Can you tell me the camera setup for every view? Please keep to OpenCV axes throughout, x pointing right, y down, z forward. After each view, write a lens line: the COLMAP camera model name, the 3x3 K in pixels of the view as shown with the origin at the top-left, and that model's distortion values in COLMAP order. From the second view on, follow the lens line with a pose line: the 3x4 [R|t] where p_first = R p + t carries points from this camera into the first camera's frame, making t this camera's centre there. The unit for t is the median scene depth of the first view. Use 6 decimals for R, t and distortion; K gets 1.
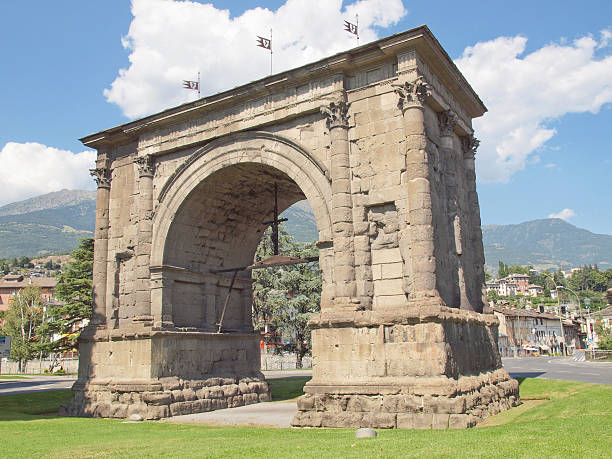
lens RADIAL K [[575.4, 0, 306.9], [0, 575.4, 235.6], [0, 0, 1]] dist [-0.026215, 0.002864]
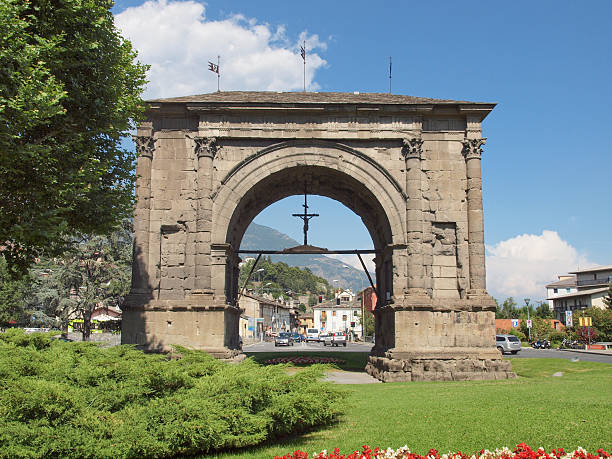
lens RADIAL K [[634.2, 0, 309.4], [0, 634.2, 234.8], [0, 0, 1]] dist [-0.014387, 0.015119]
pose [[0.845462, 0.113278, 0.521884, -0.826633], [-0.134064, 0.990970, 0.002091, 0.012506], [-0.516934, -0.071734, 0.853014, -0.107077]]
